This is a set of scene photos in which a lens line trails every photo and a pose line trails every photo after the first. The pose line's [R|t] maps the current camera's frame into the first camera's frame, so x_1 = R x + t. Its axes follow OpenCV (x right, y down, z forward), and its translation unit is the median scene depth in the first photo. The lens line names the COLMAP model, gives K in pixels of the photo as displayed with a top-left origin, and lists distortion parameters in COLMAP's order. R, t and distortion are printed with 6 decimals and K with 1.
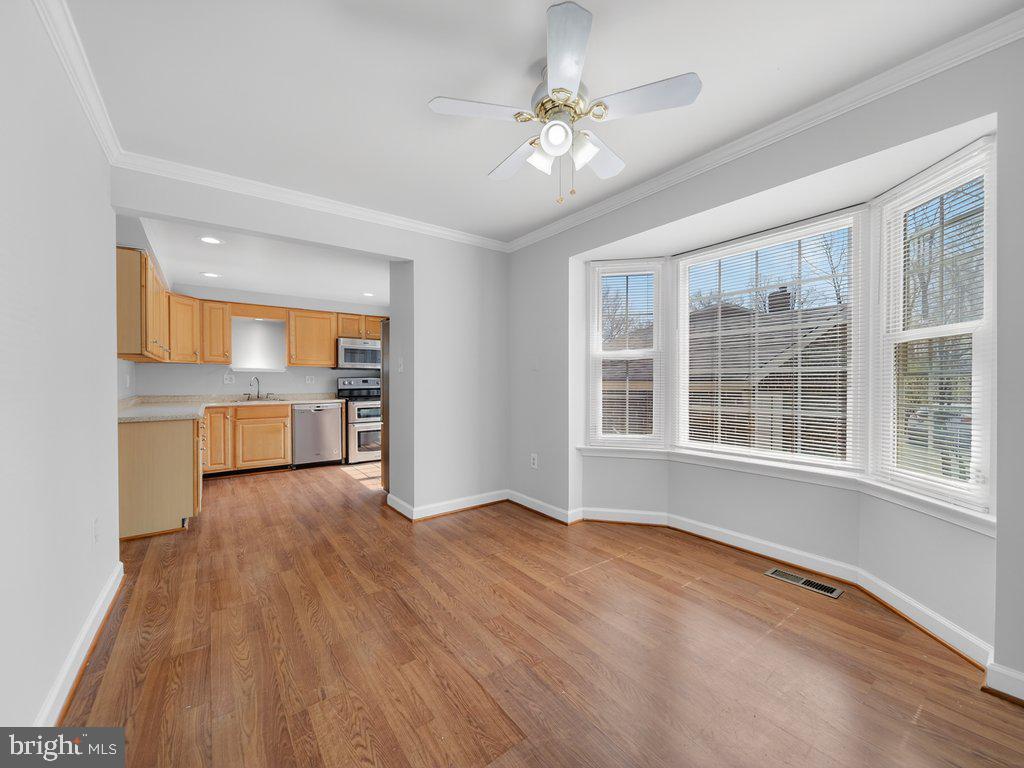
lens RADIAL K [[404.0, 0, 513.8], [0, 404.0, 383.7], [0, 0, 1]] dist [-0.000797, -0.000373]
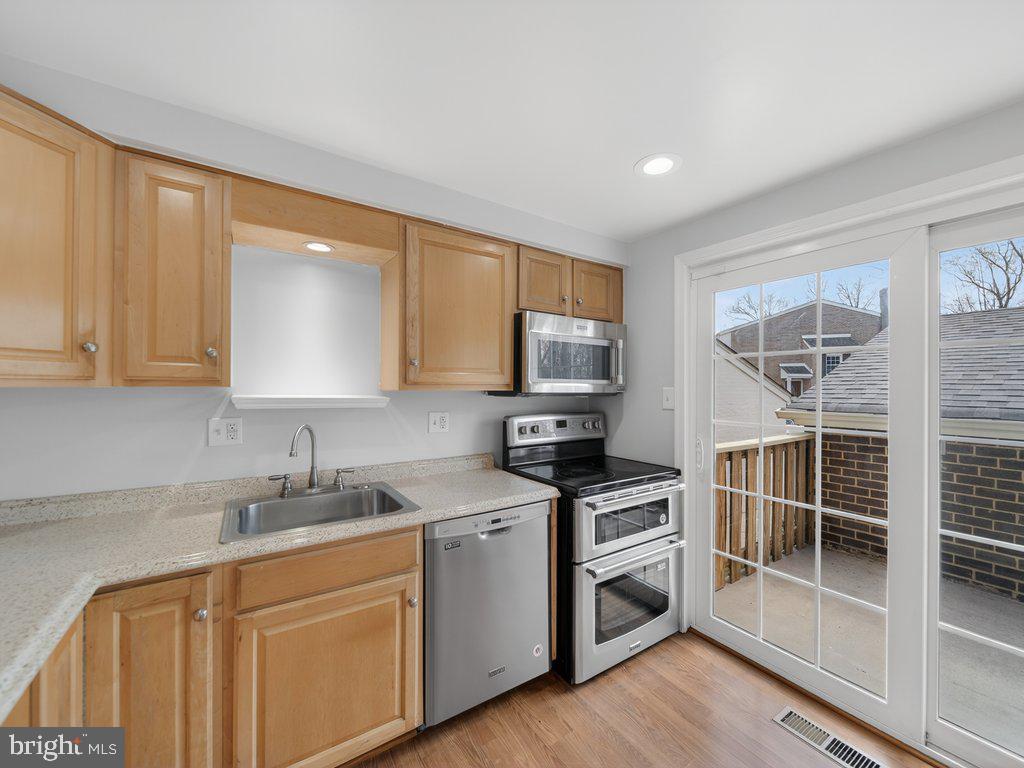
lens RADIAL K [[405.7, 0, 515.2], [0, 405.7, 381.2], [0, 0, 1]] dist [0.000497, -0.000028]
pose [[0.998974, 0.010333, -0.044102, -0.437382], [-0.010985, 0.999833, -0.014578, -0.046168], [0.043944, 0.015047, 0.998921, 0.652496]]
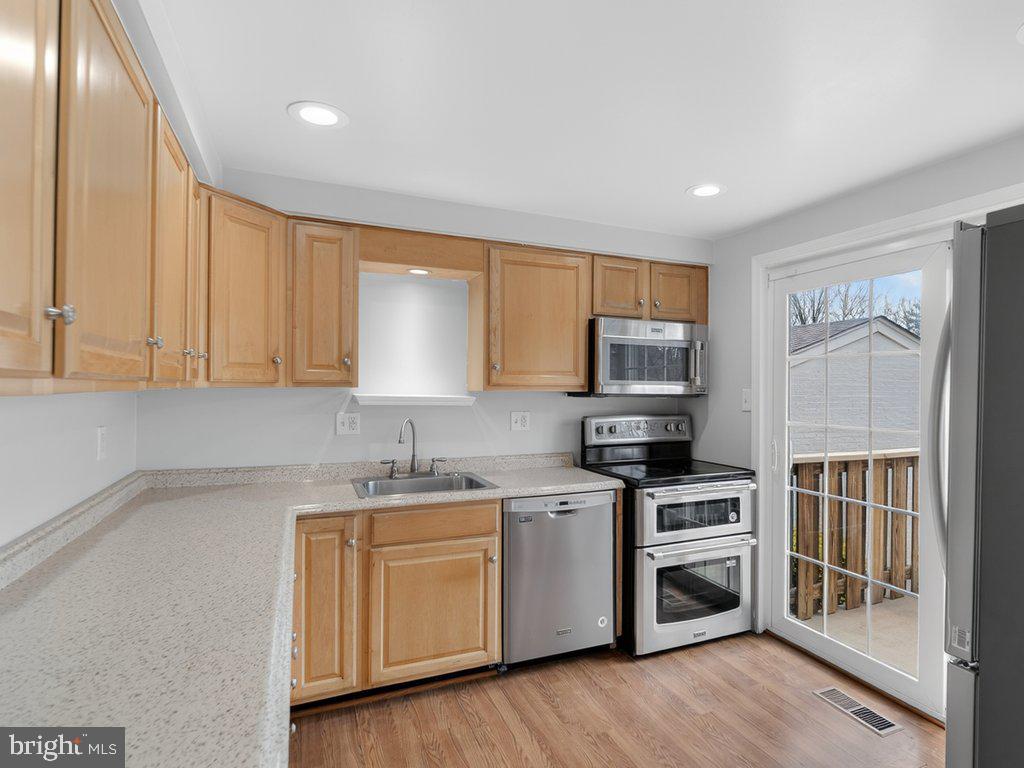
lens RADIAL K [[559.7, 0, 556.0], [0, 559.7, 382.7], [0, 0, 1]] dist [-0.002177, -0.000447]
pose [[0.978191, 0.011065, -0.207411, -0.370360], [-0.013166, 0.999875, -0.008753, -0.046508], [0.207289, 0.011293, 0.978215, 0.476217]]
